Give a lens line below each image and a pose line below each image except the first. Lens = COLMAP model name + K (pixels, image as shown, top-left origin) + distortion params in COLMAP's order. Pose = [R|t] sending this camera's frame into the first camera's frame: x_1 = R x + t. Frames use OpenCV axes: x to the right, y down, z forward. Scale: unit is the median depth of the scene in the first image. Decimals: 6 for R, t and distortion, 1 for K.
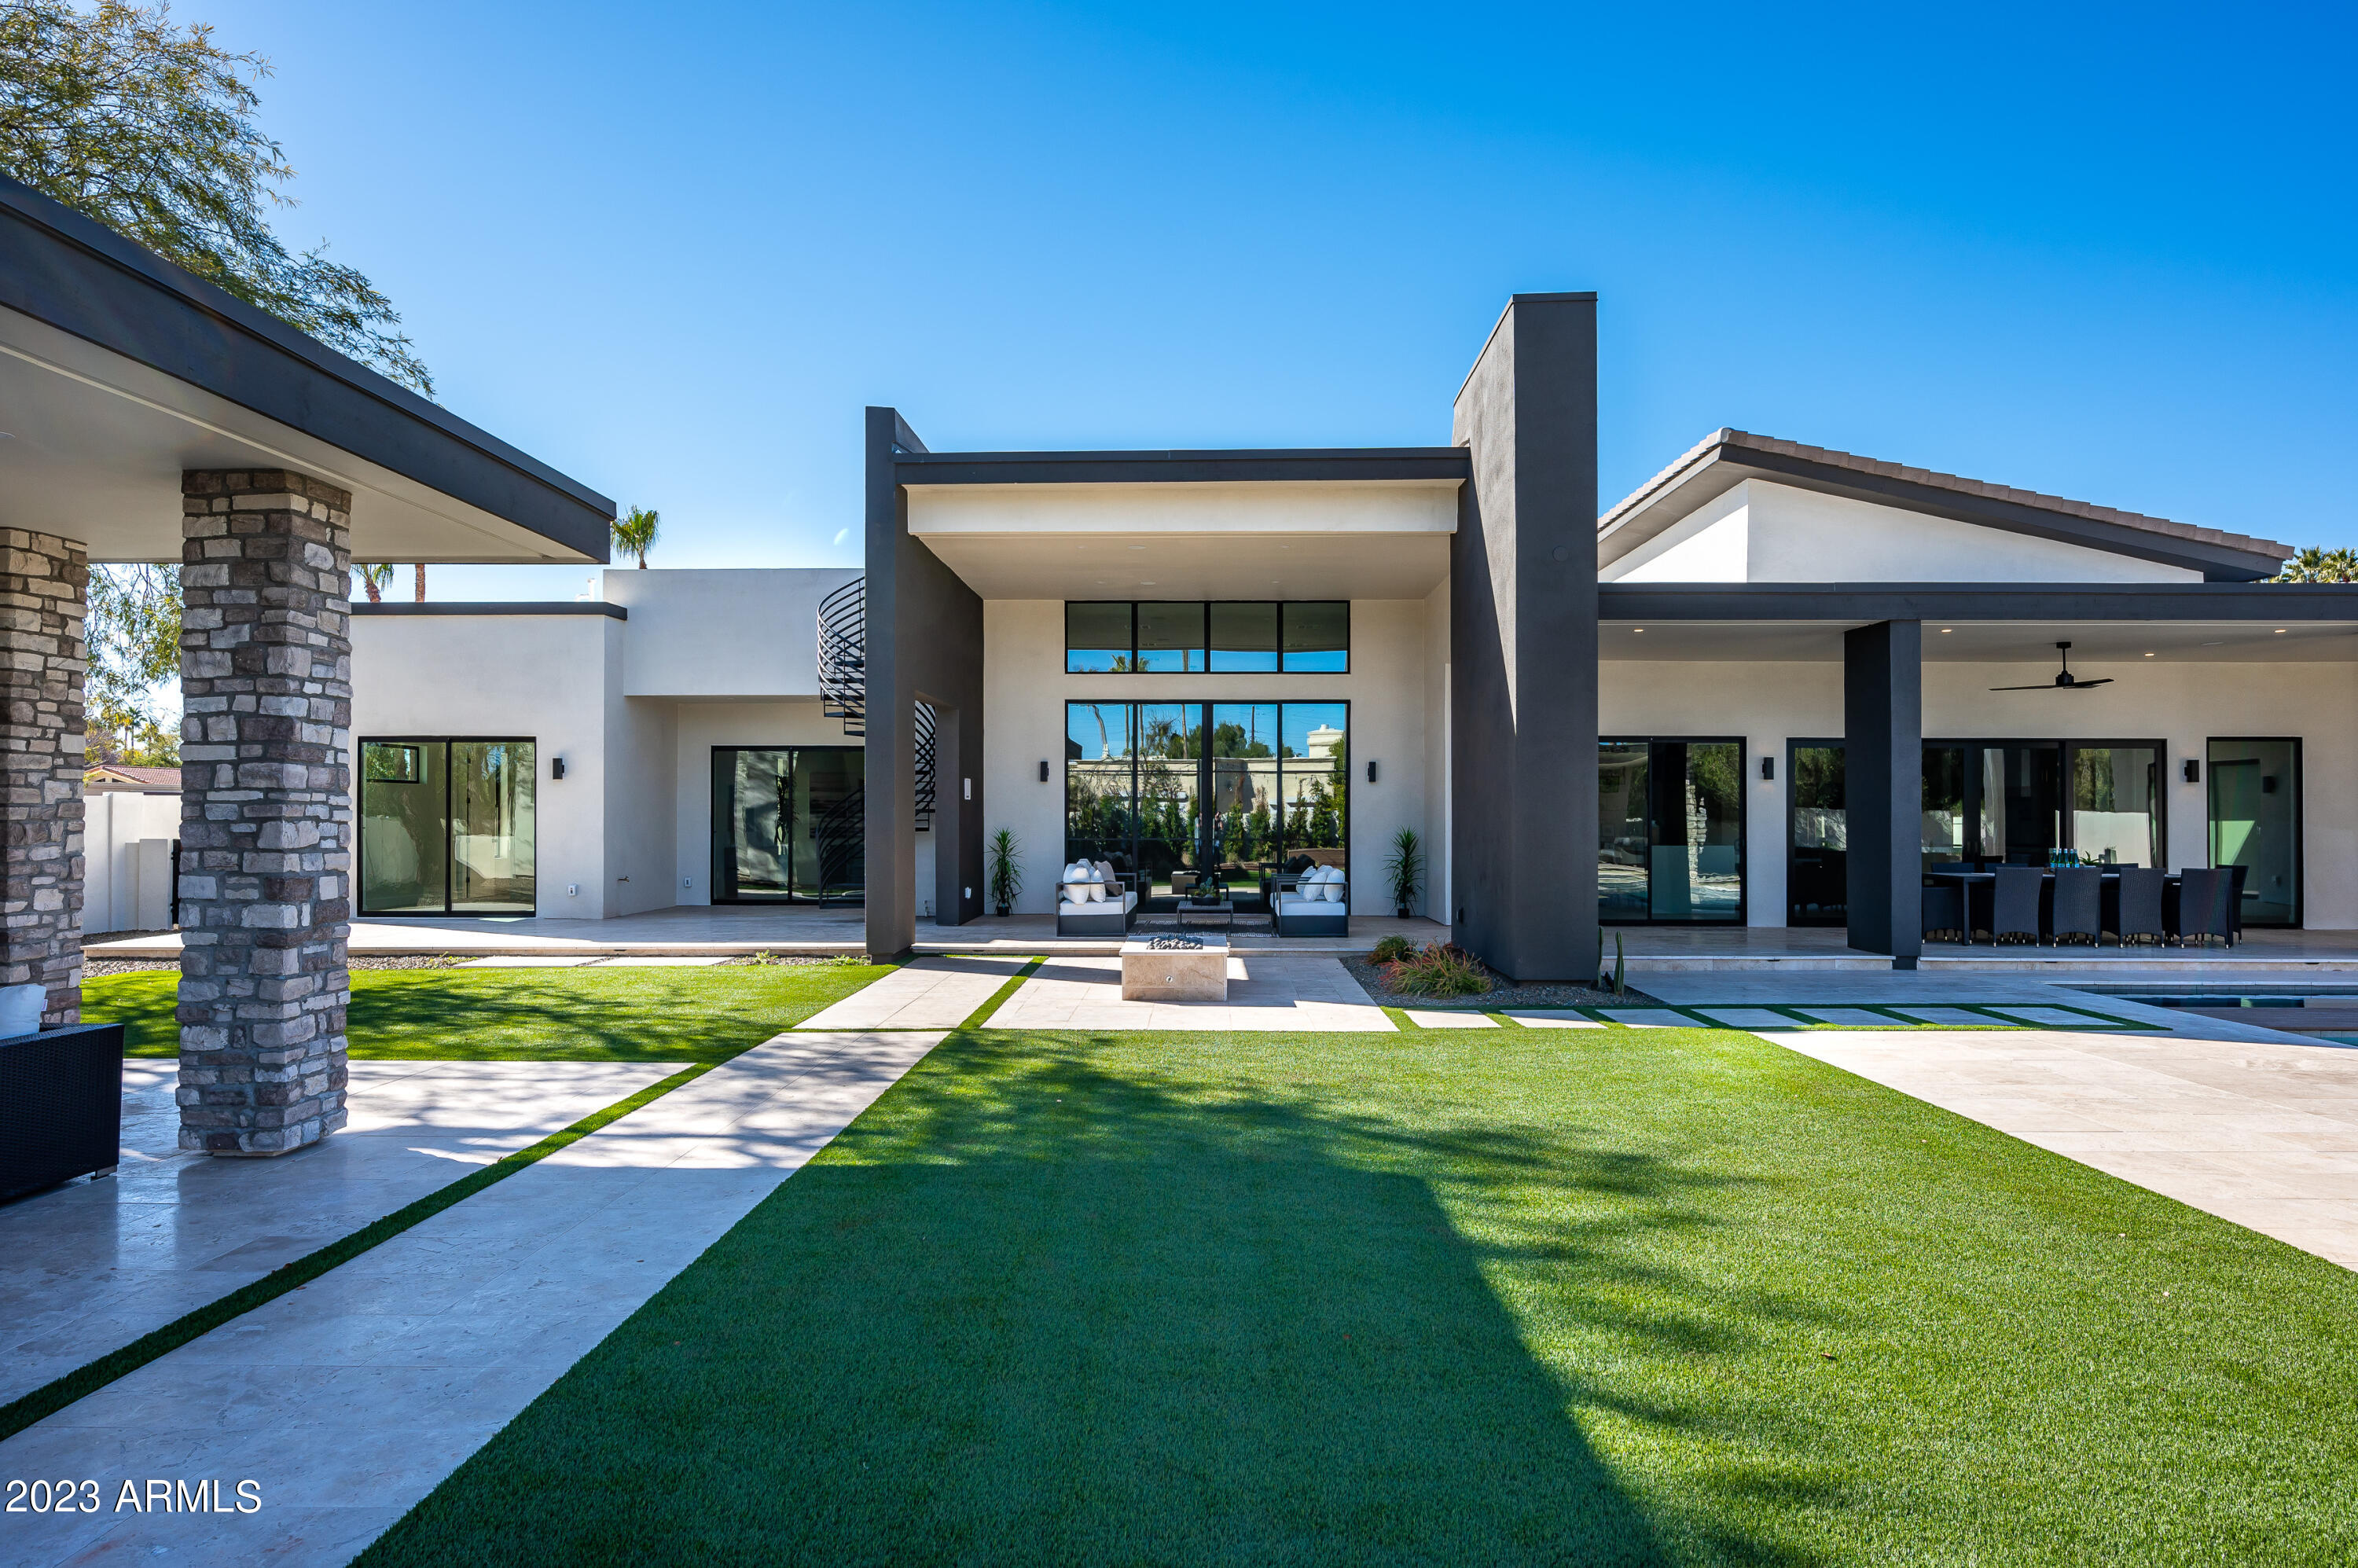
lens RADIAL K [[1467.1, 0, 1176.8], [0, 1467.1, 804.8], [0, 0, 1]] dist [0.001295, -0.001850]
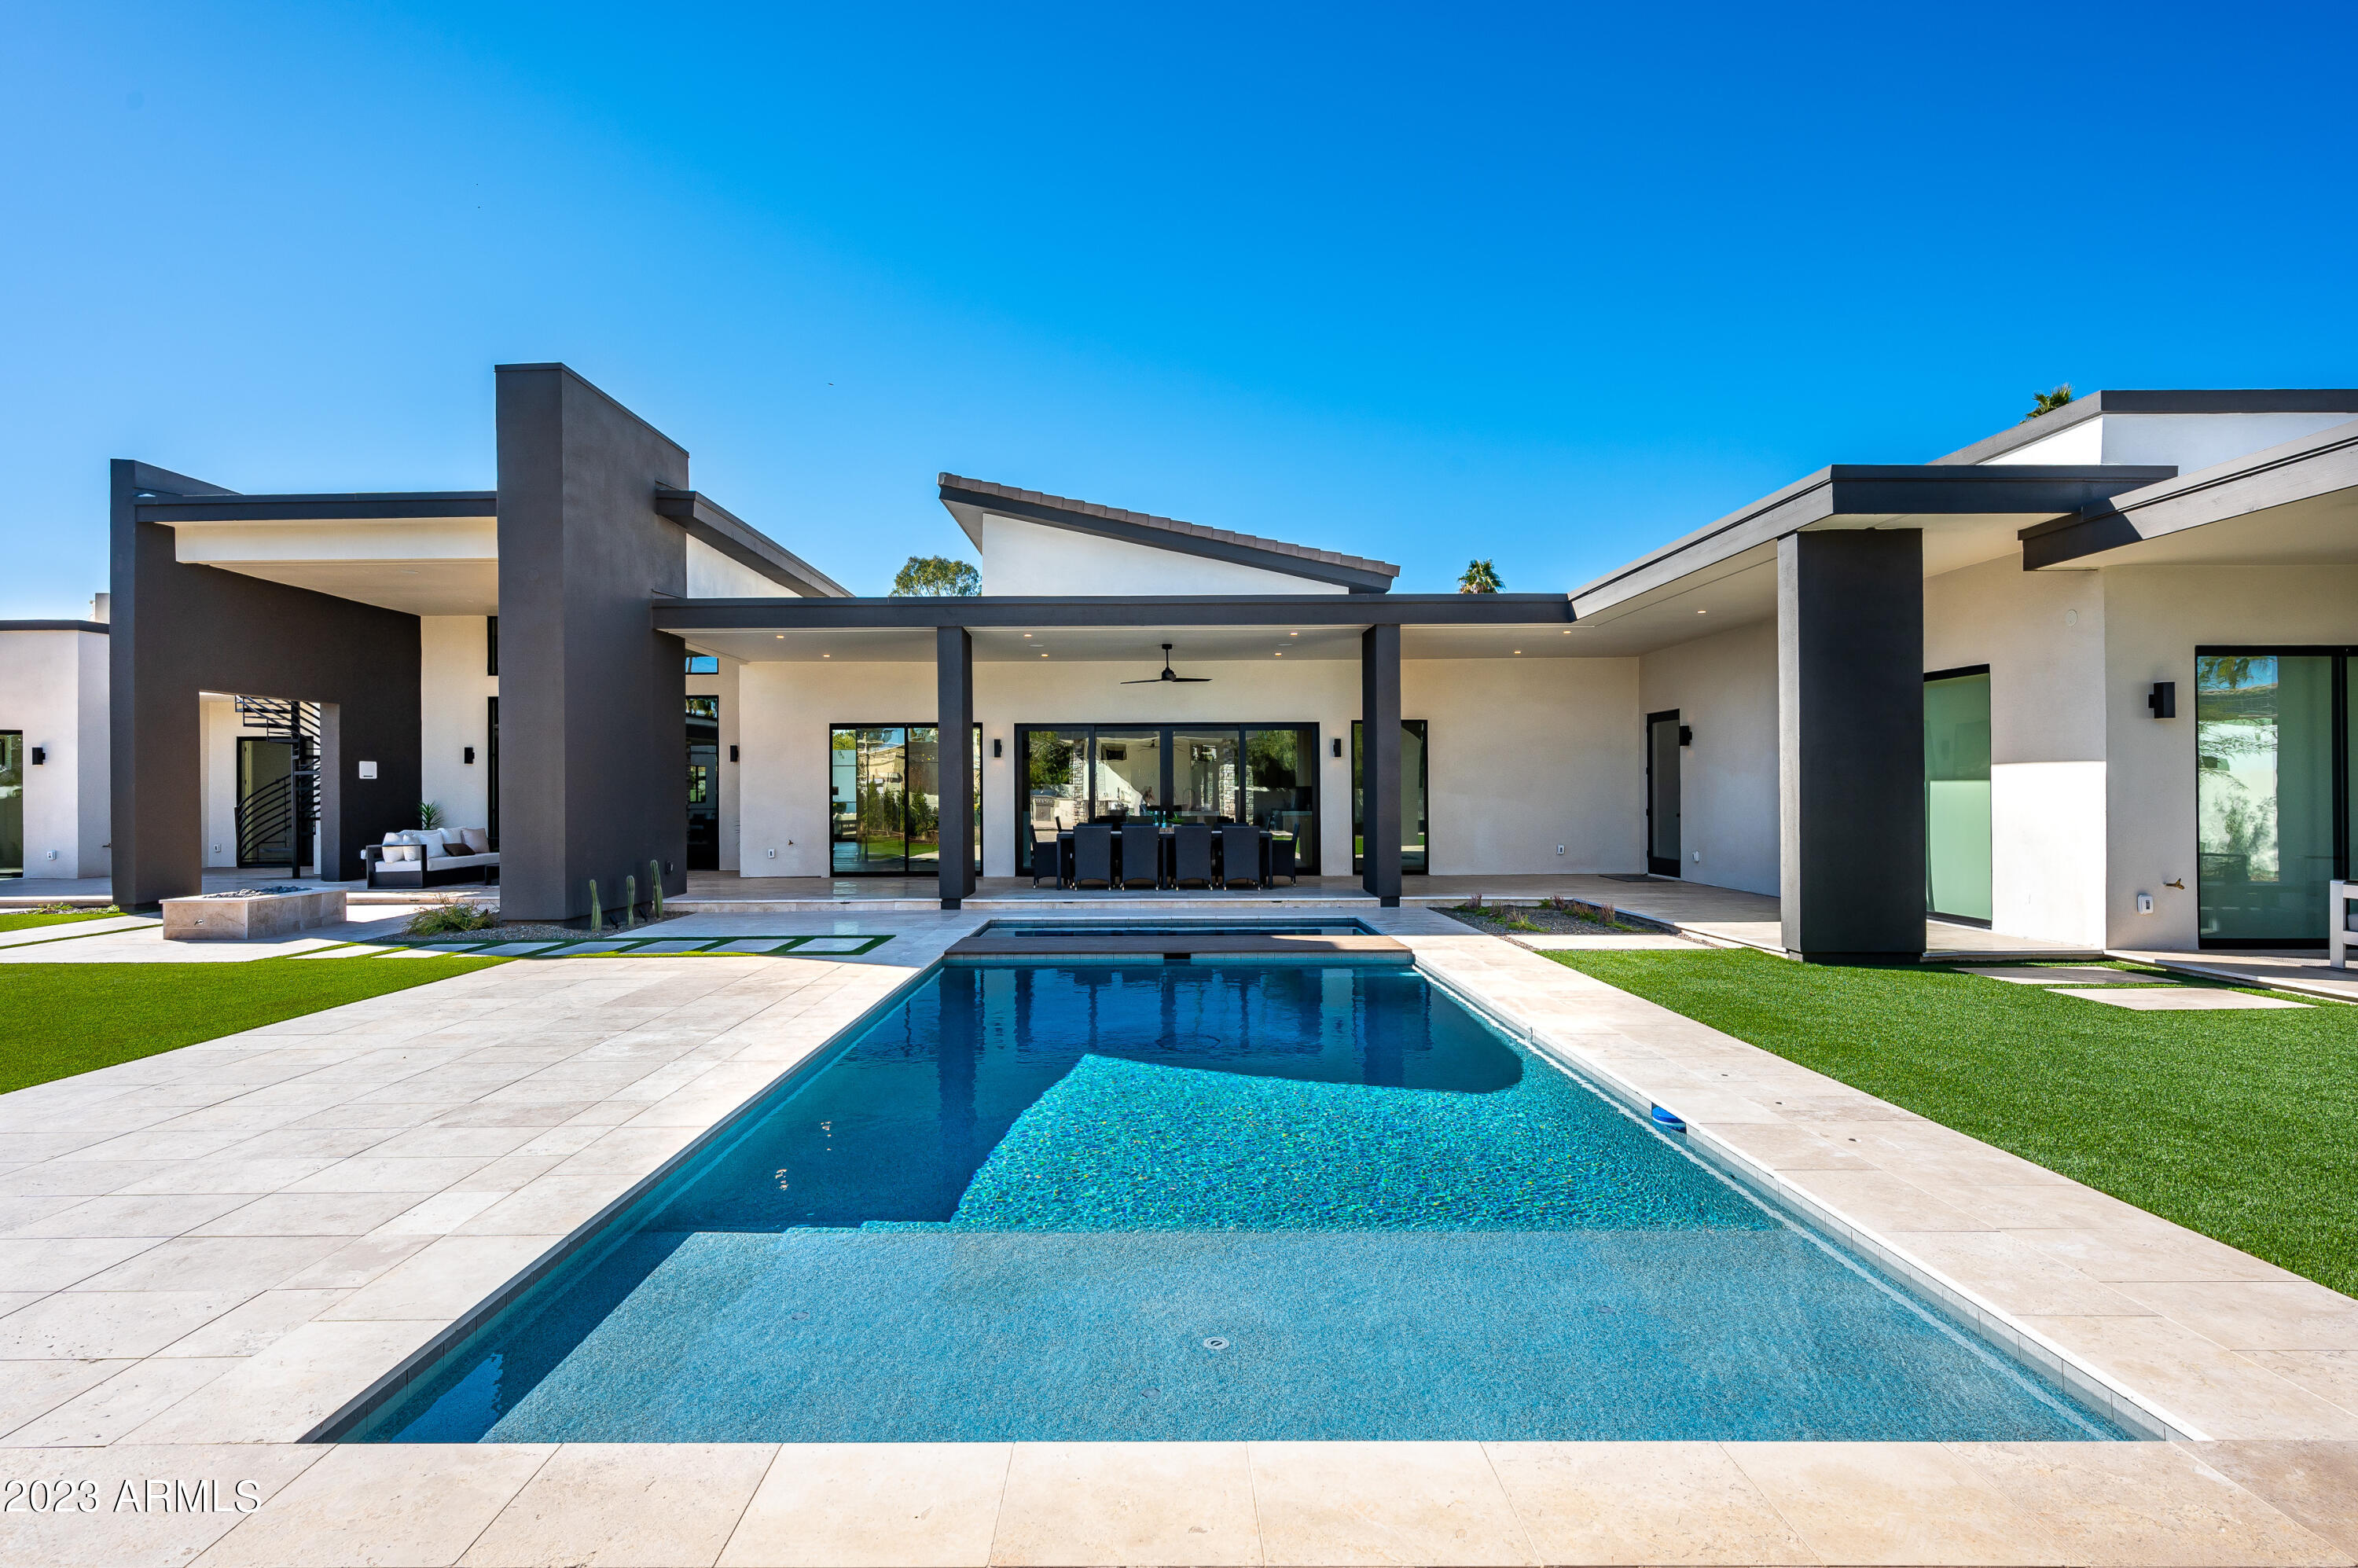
lens RADIAL K [[1196.1, 0, 1136.6], [0, 1196.1, 784.5], [0, 0, 1]] dist [0.001966, 0.000138]
pose [[0.999938, -0.007924, 0.007776, 0.647507], [0.007920, 0.999968, 0.000610, 0.007610], [-0.007780, -0.000548, 0.999970, -0.010036]]
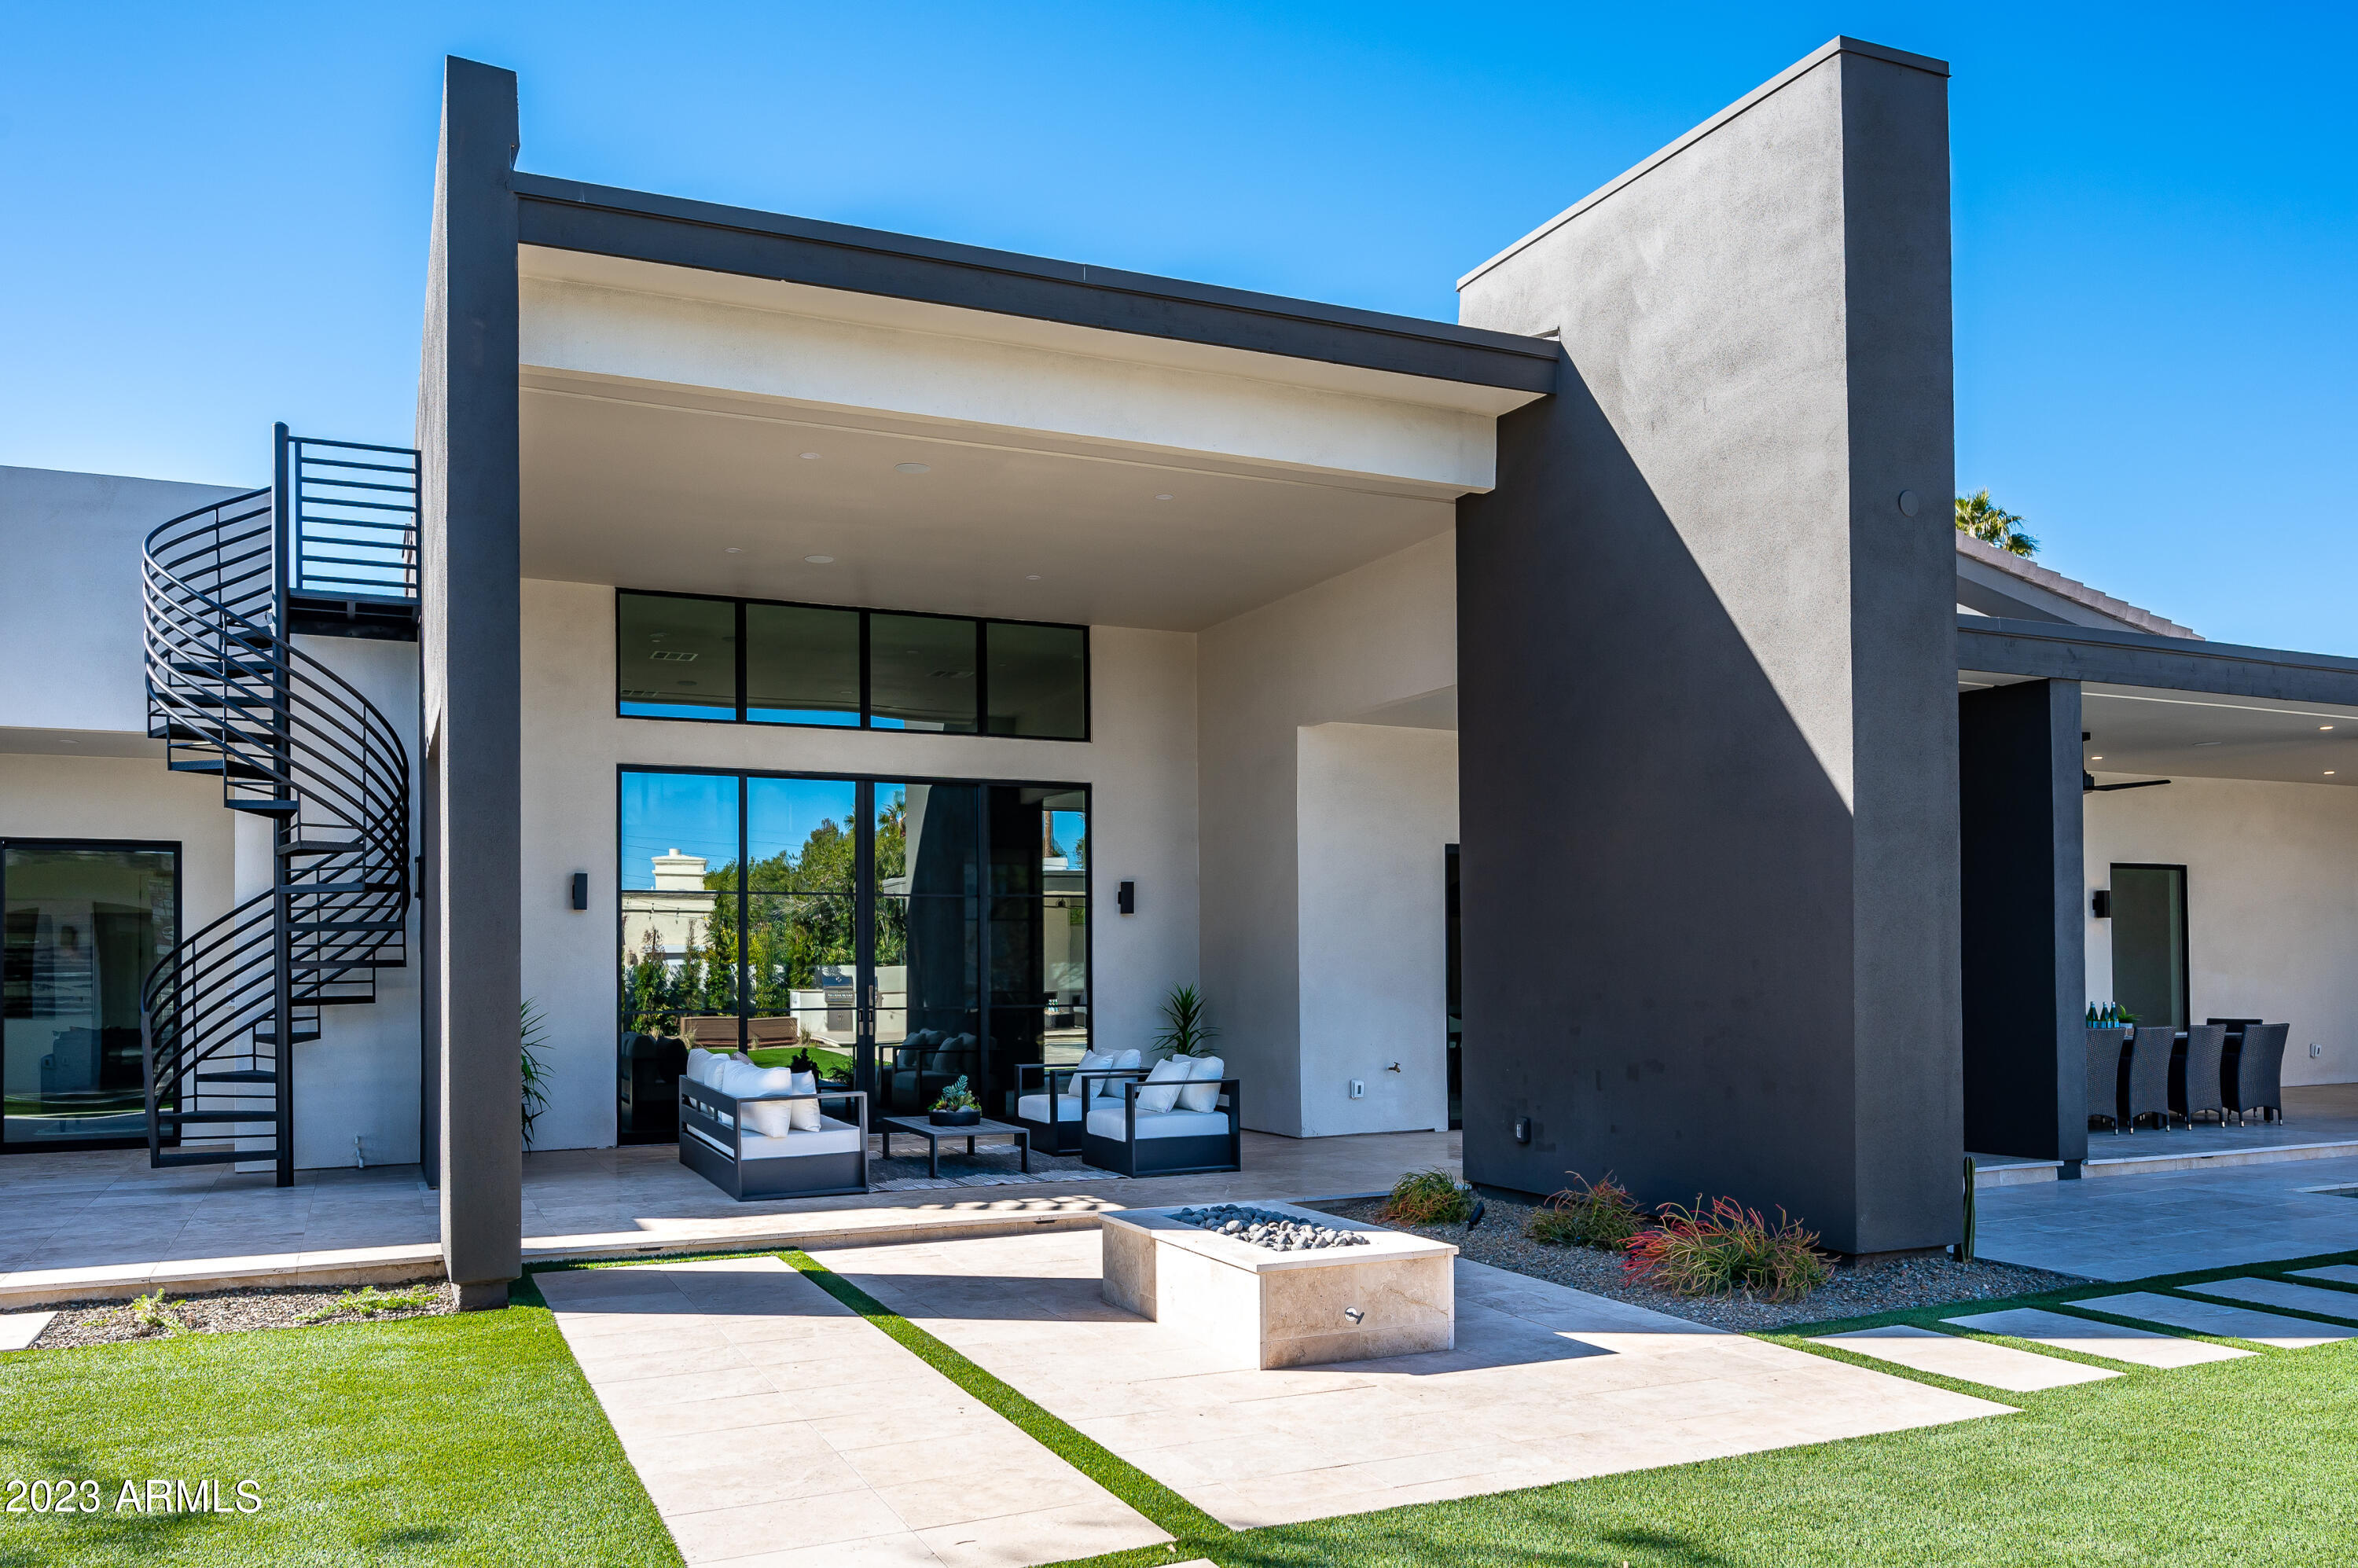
lens RADIAL K [[1760.9, 0, 1178.9], [0, 1760.9, 942.9], [0, 0, 1]] dist [-0.008463, -0.002478]
pose [[0.901727, -0.002031, 0.432302, -0.246191], [0.005436, 0.999963, -0.006641, 0.002935], [-0.432273, 0.008339, 0.901704, 0.428335]]
